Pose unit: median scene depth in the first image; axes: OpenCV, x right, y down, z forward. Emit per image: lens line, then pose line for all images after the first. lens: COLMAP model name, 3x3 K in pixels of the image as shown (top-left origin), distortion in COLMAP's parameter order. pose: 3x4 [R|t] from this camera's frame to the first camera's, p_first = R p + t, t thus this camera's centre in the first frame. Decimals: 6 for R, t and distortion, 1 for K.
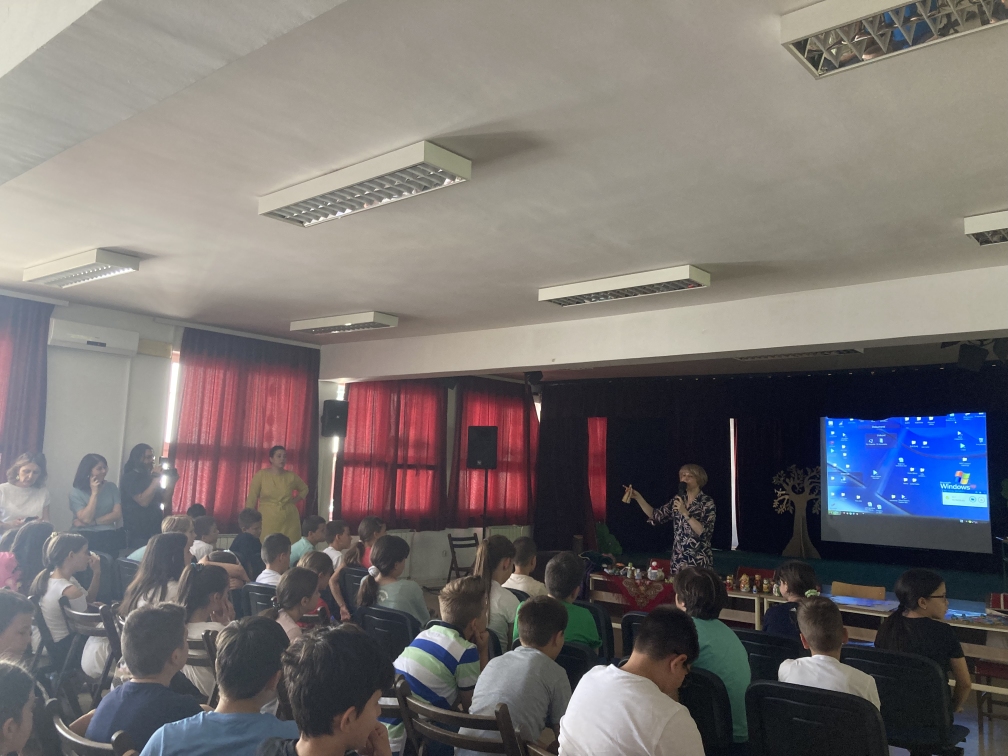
lens RADIAL K [[817.0, 0, 512.6], [0, 817.0, 365.8], [0, 0, 1]] dist [0.062100, -0.079844]
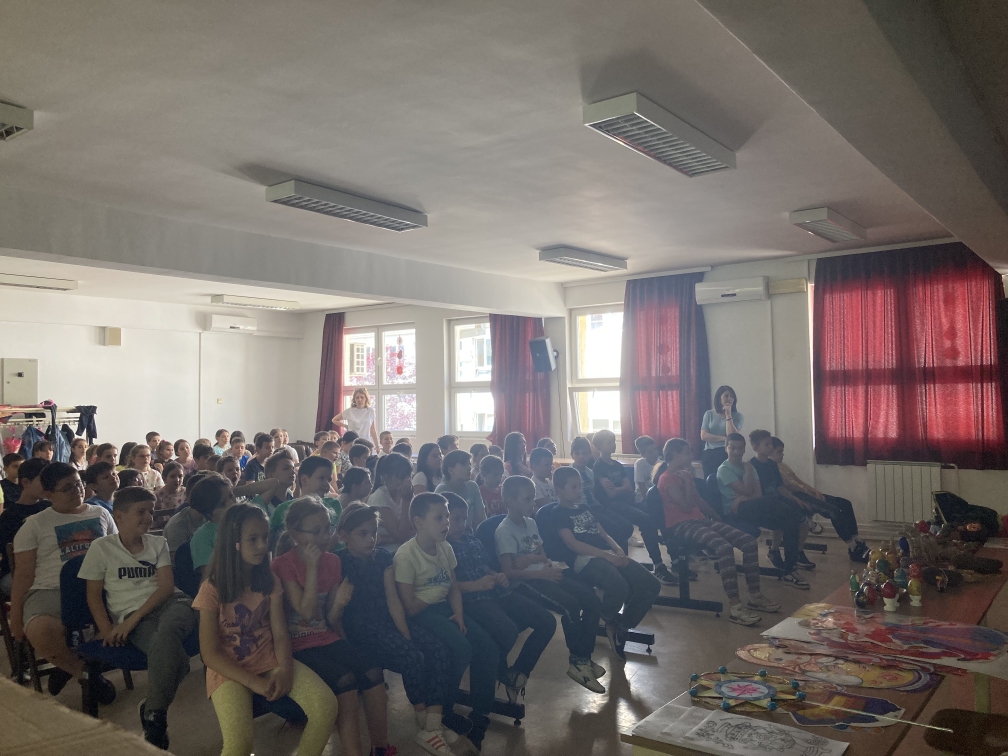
lens RADIAL K [[817.0, 0, 512.6], [0, 817.0, 365.8], [0, 0, 1]] dist [0.062100, -0.079844]
pose [[0.062244, -0.077939, -0.995013, 0.541058], [0.154628, 0.985662, -0.067534, 0.087705], [0.986010, -0.149654, 0.073404, 0.485555]]
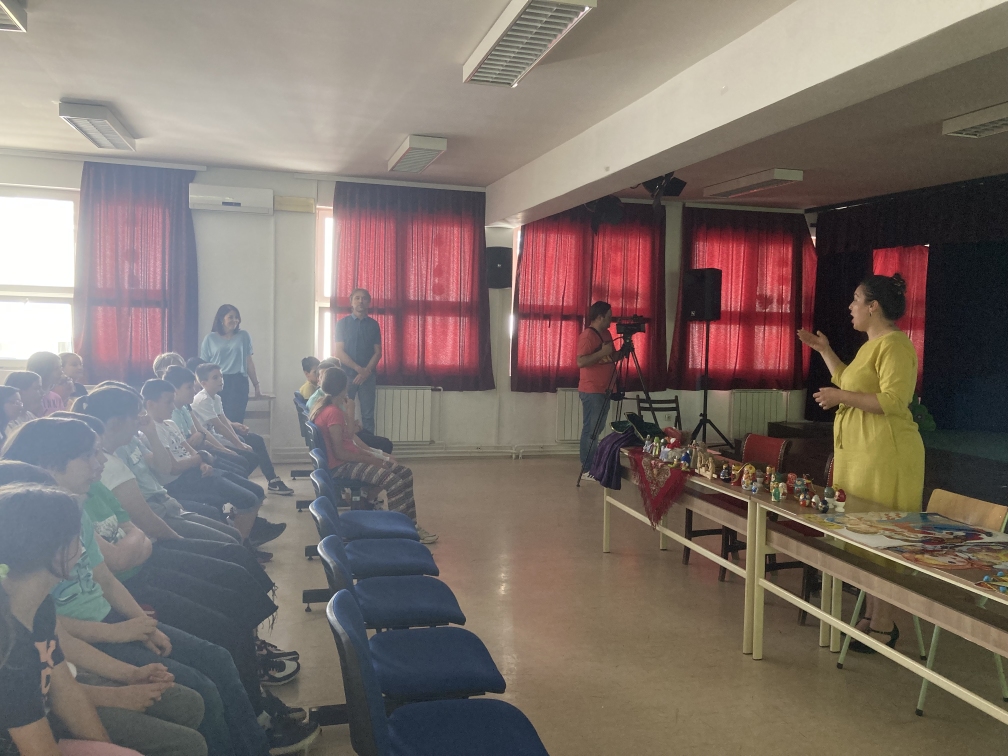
lens RADIAL K [[817.0, 0, 512.6], [0, 817.0, 365.8], [0, 0, 1]] dist [0.062100, -0.079844]
pose [[0.828782, 0.015377, -0.559360, 0.322093], [0.076711, 0.987062, 0.140795, 0.047268], [0.554289, -0.159597, 0.816880, 0.249632]]
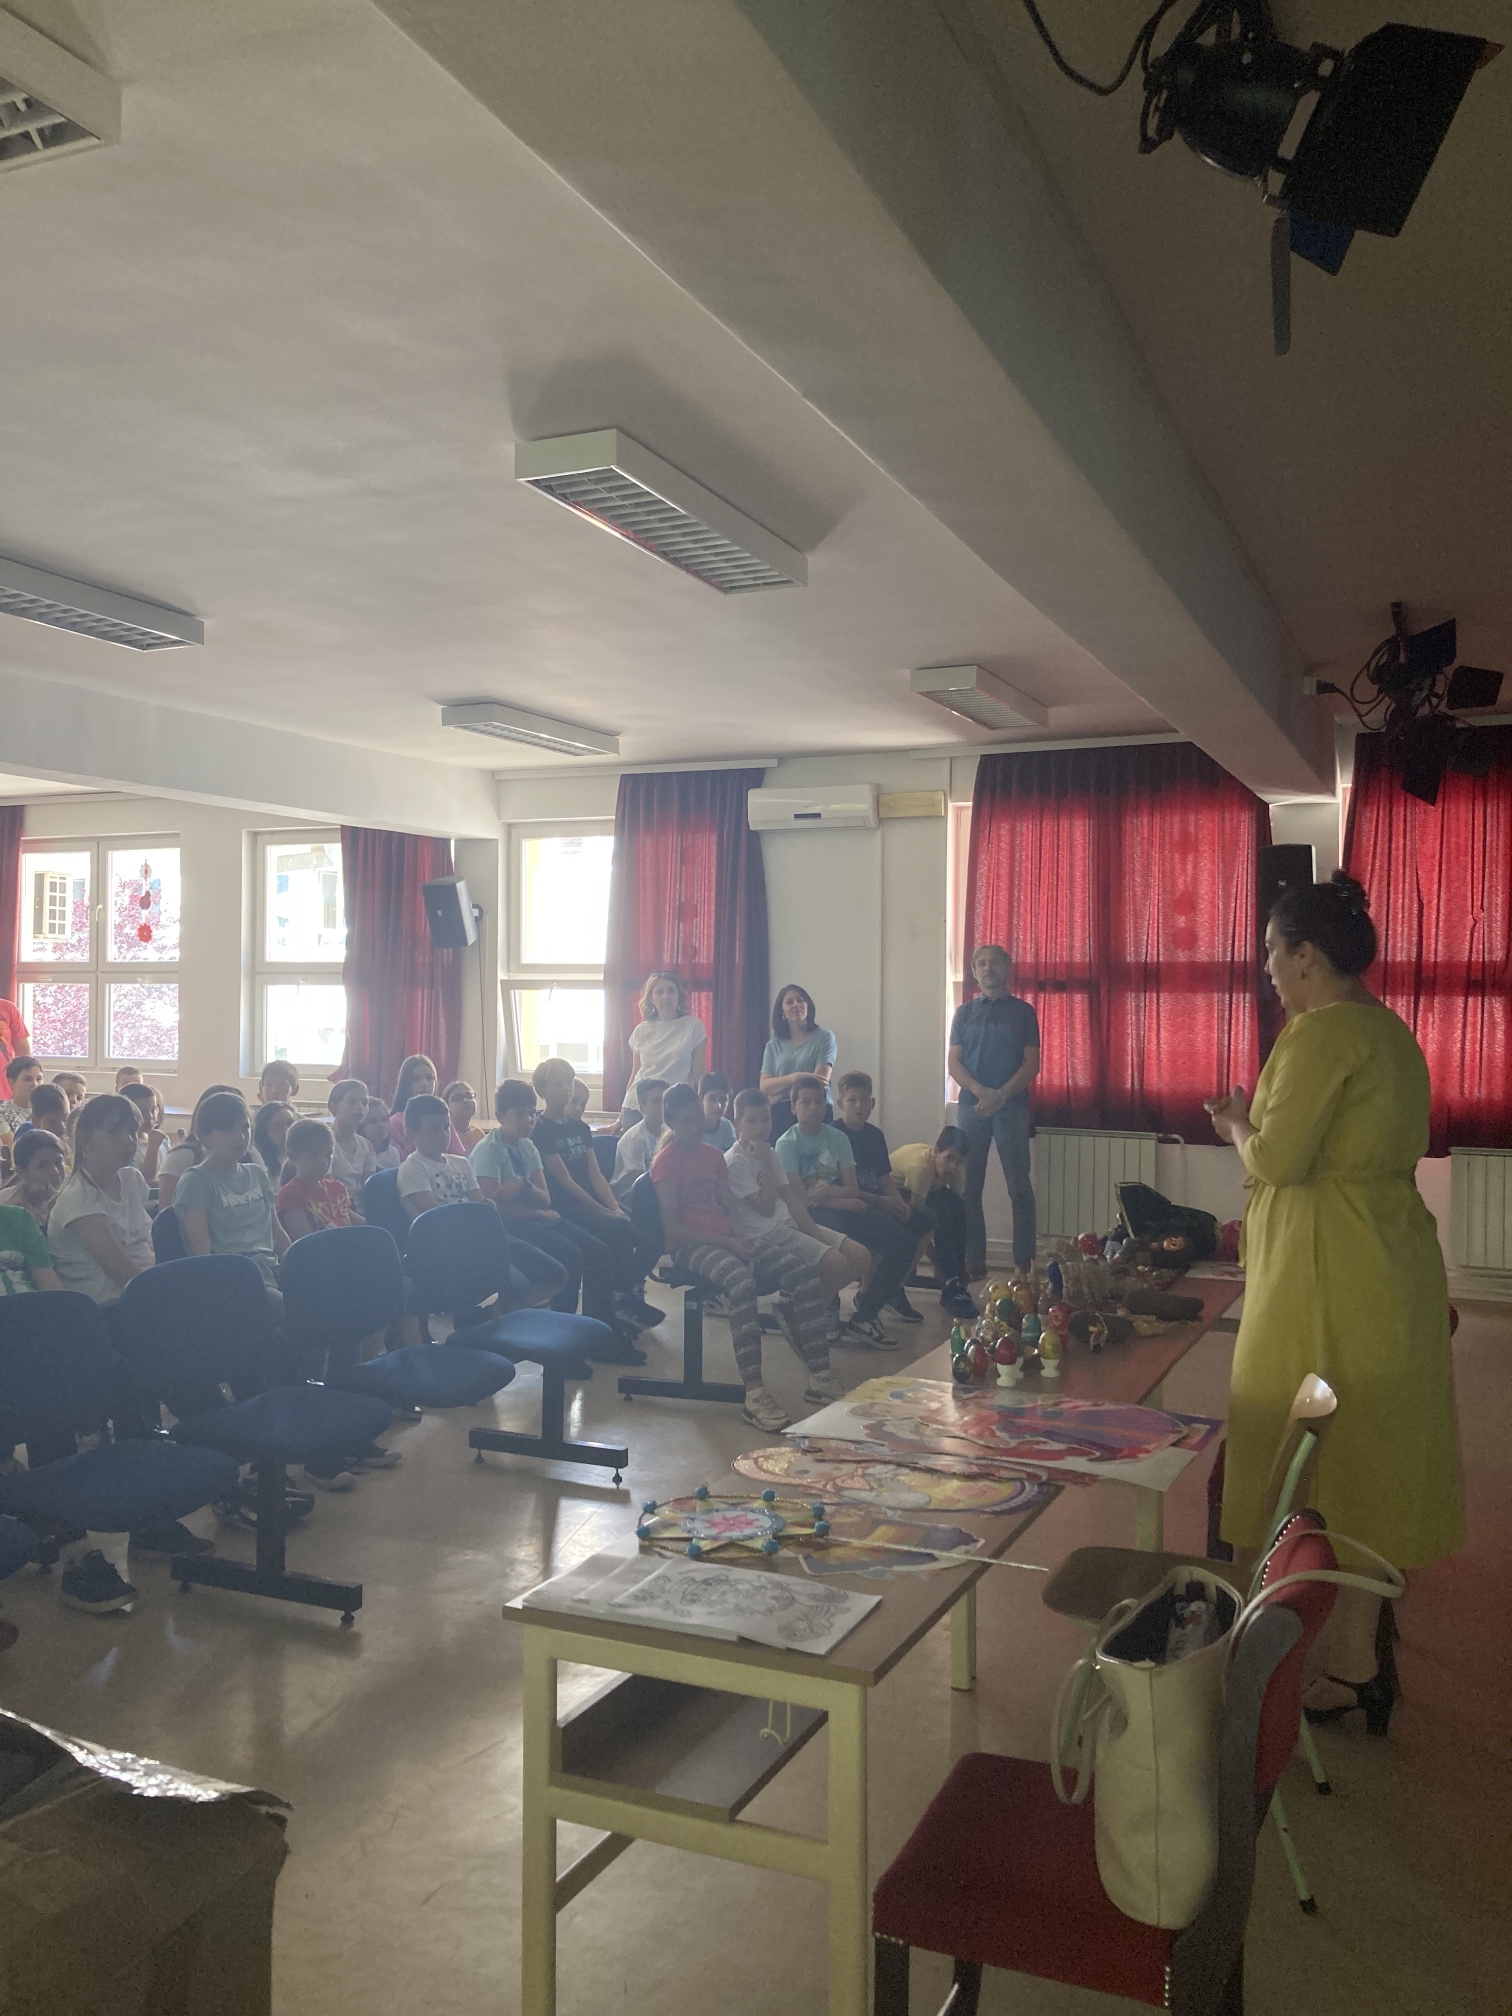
lens RADIAL K [[1634.0, 0, 769.5], [0, 1634.0, 995.7], [0, 0, 1]] dist [0.062100, -0.079844]
pose [[0.280591, -0.036746, -0.959124, 0.567036], [0.132117, 0.991234, 0.000675, 0.087576], [0.950691, -0.126906, 0.282986, 0.494010]]
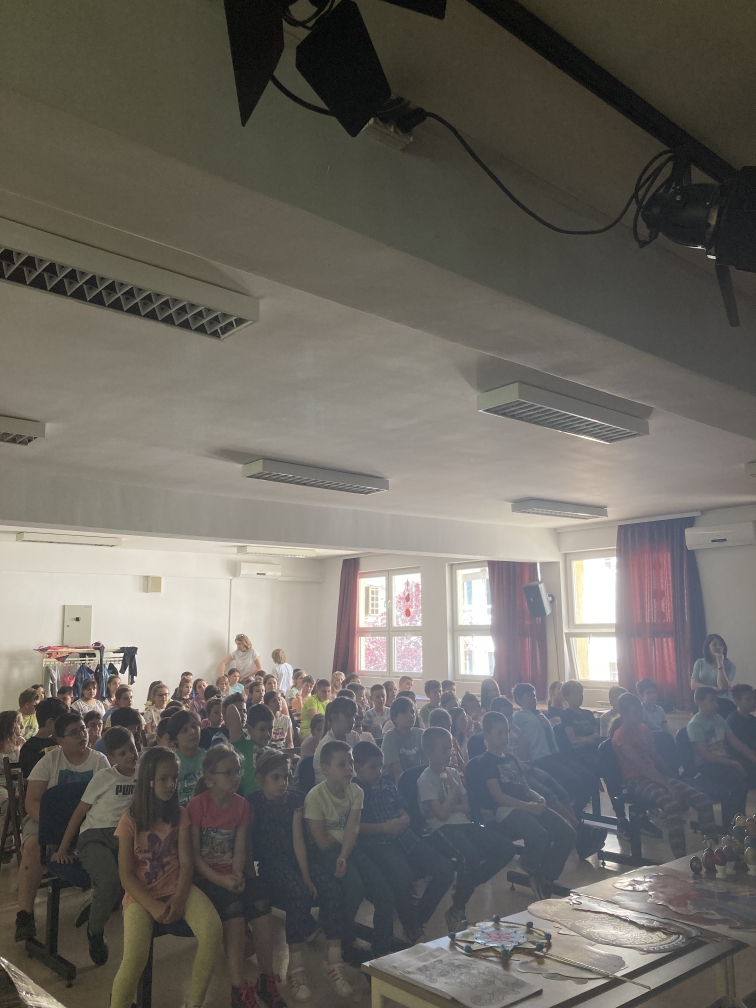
lens RADIAL K [[818.0, 0, 382.1], [0, 818.0, 511.9], [0, 0, 1]] dist [0.058313, -0.095339]
pose [[-0.160969, -0.182295, -0.969978, 0.591336], [0.138800, 0.968846, -0.205116, 0.089032], [0.977151, -0.167651, -0.130651, 0.570533]]
